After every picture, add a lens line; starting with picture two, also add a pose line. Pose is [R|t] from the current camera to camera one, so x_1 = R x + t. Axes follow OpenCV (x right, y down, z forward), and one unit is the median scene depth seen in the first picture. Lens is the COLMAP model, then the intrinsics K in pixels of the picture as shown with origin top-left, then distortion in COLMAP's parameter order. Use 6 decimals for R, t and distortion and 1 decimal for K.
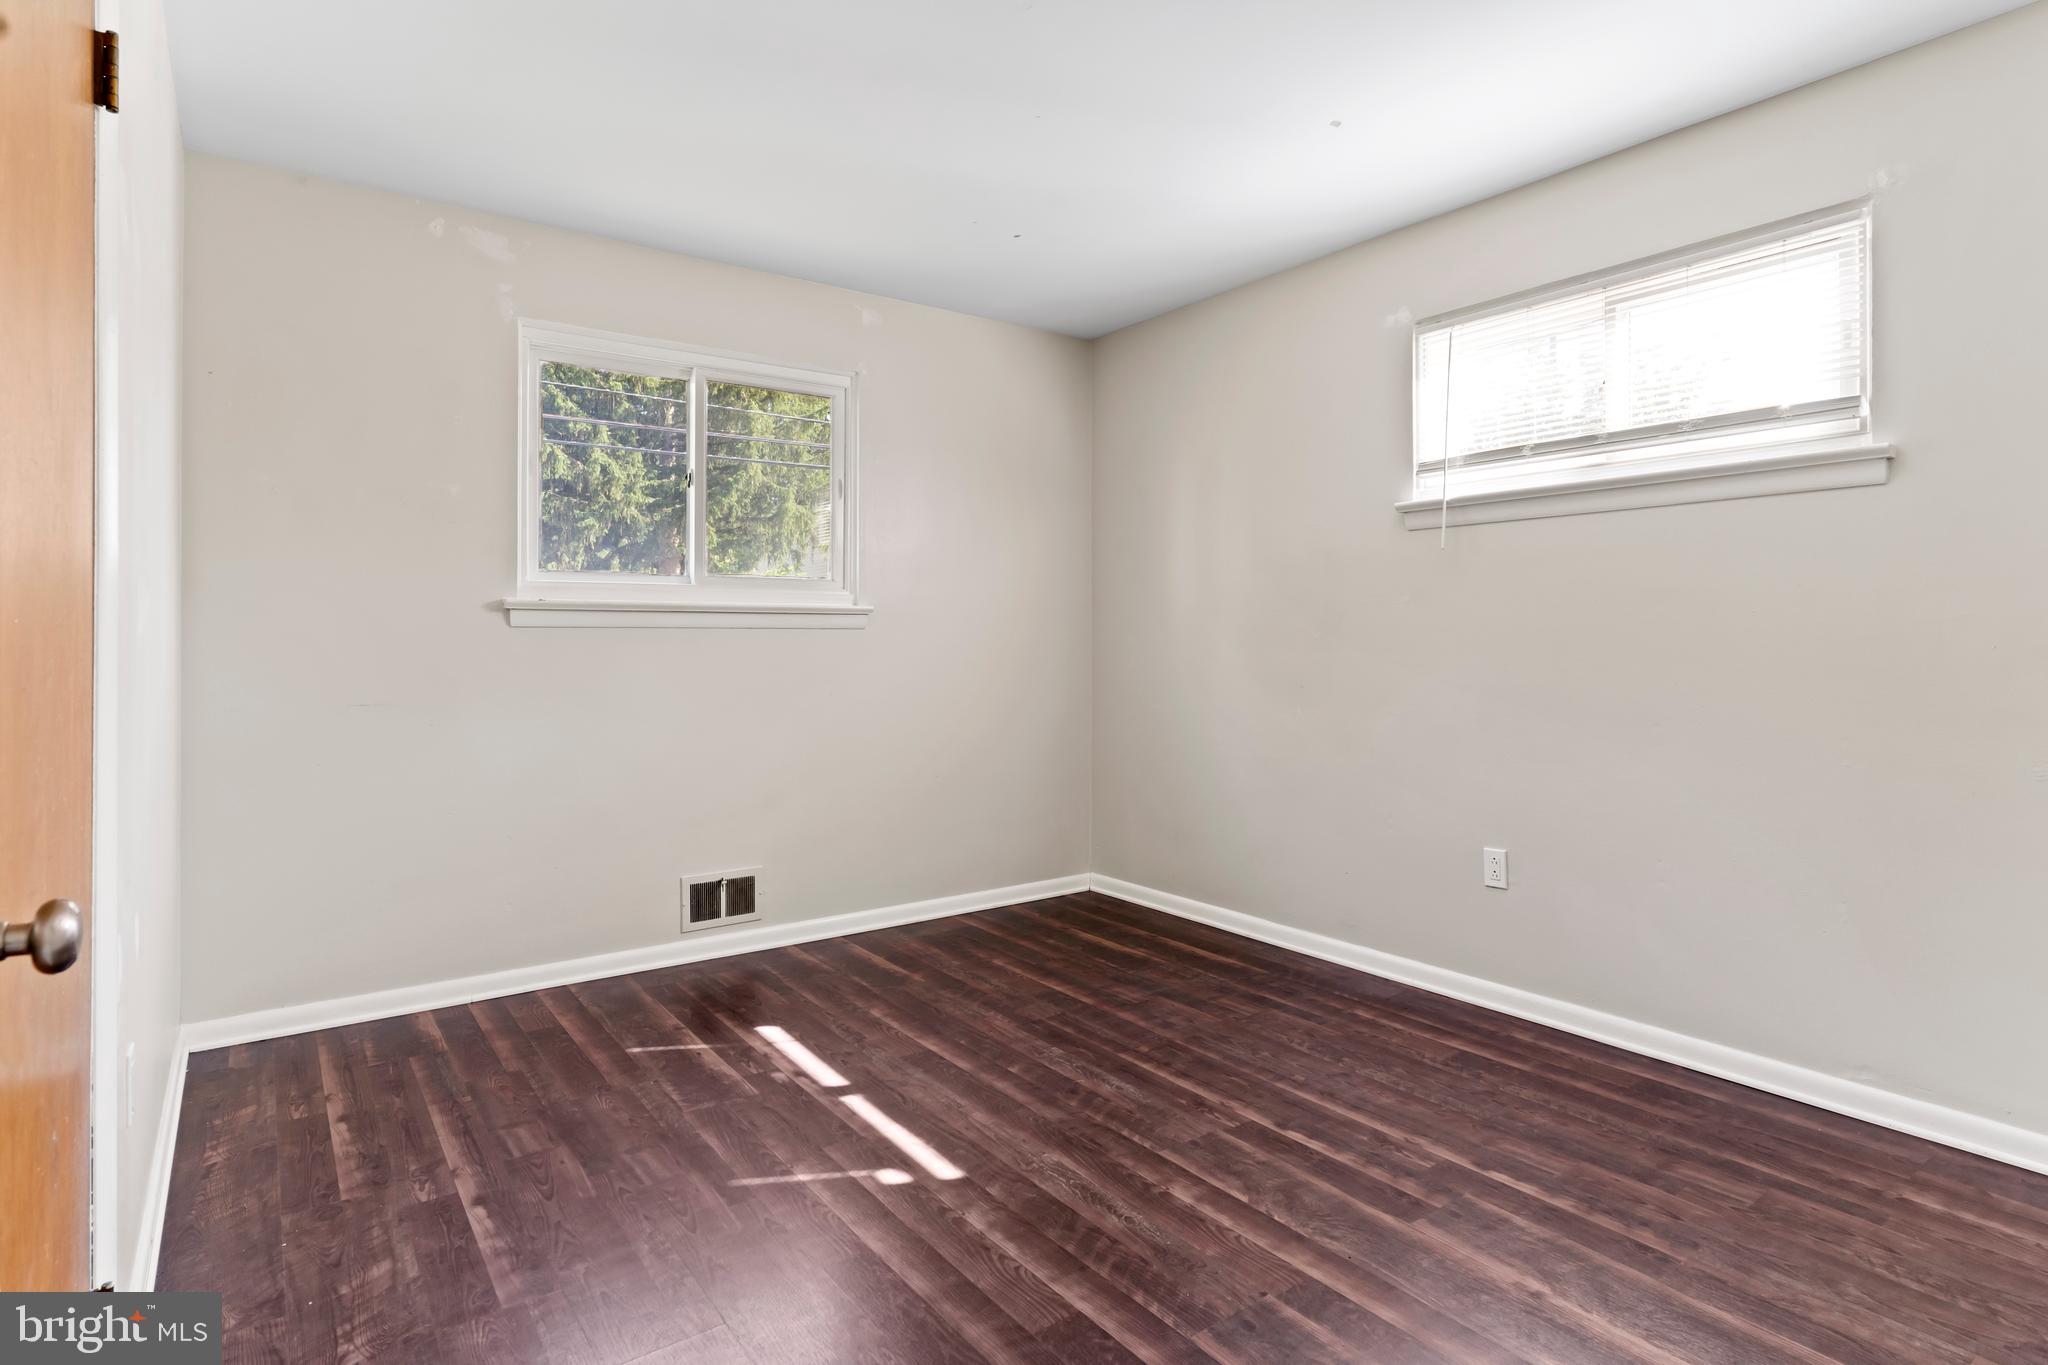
lens RADIAL K [[1065.2, 0, 951.7], [0, 1065.2, 663.3], [0, 0, 1]] dist [-0.001229, -0.000182]
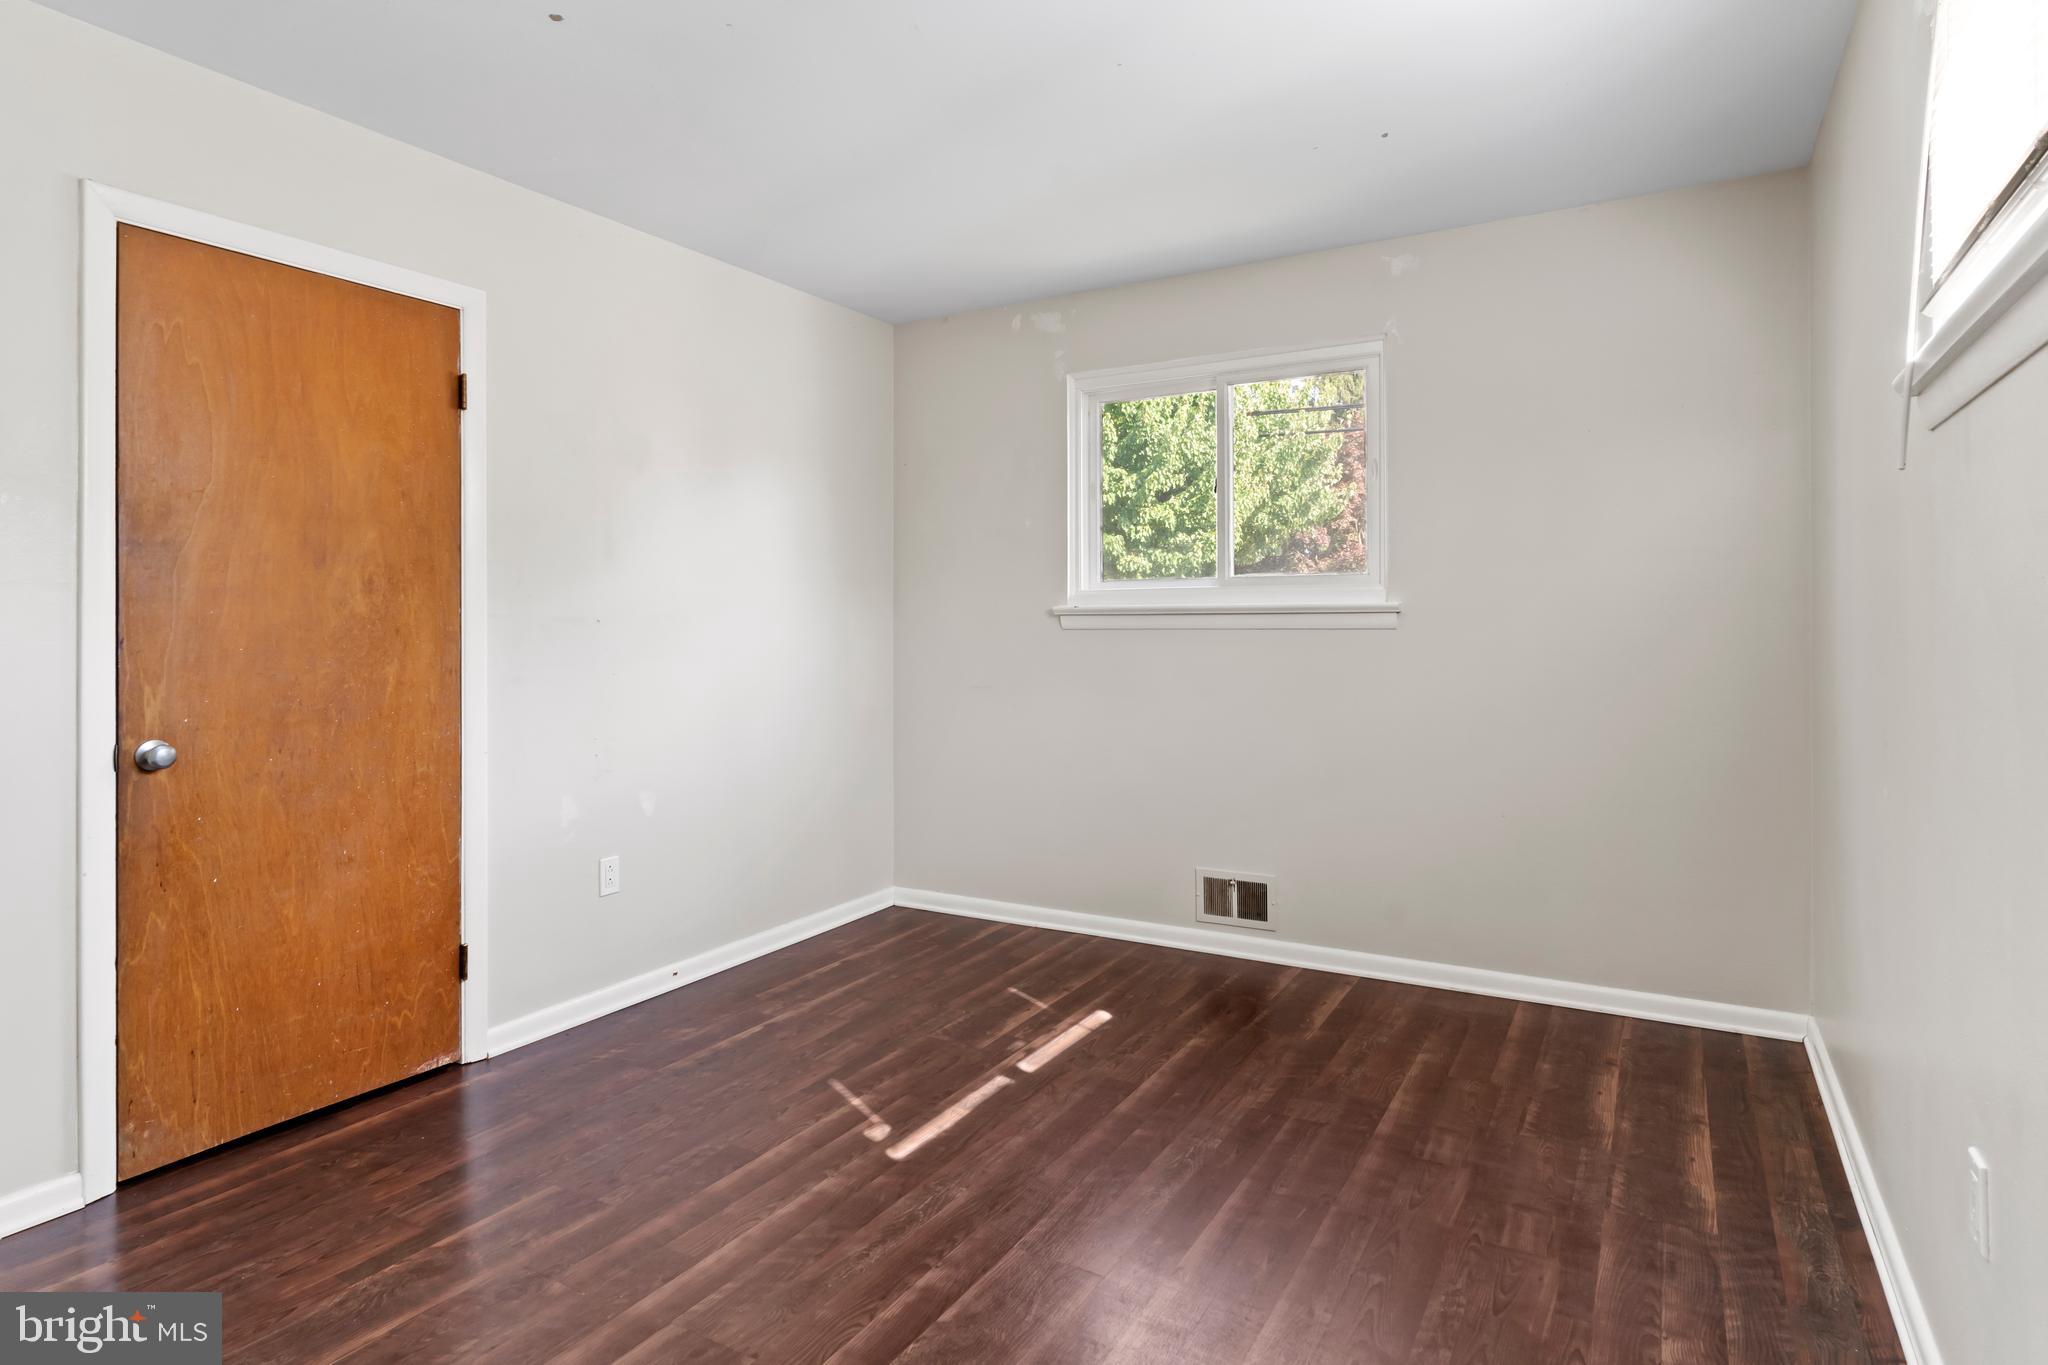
lens RADIAL K [[1065.2, 0, 1036.2], [0, 1065.2, 642.4], [0, 0, 1]] dist [-0.001229, -0.000182]
pose [[0.442309, 0.012766, -0.896772, 0.753163], [-0.015522, 0.999858, 0.006578, -0.030712], [0.896729, 0.011010, 0.442444, 0.484721]]
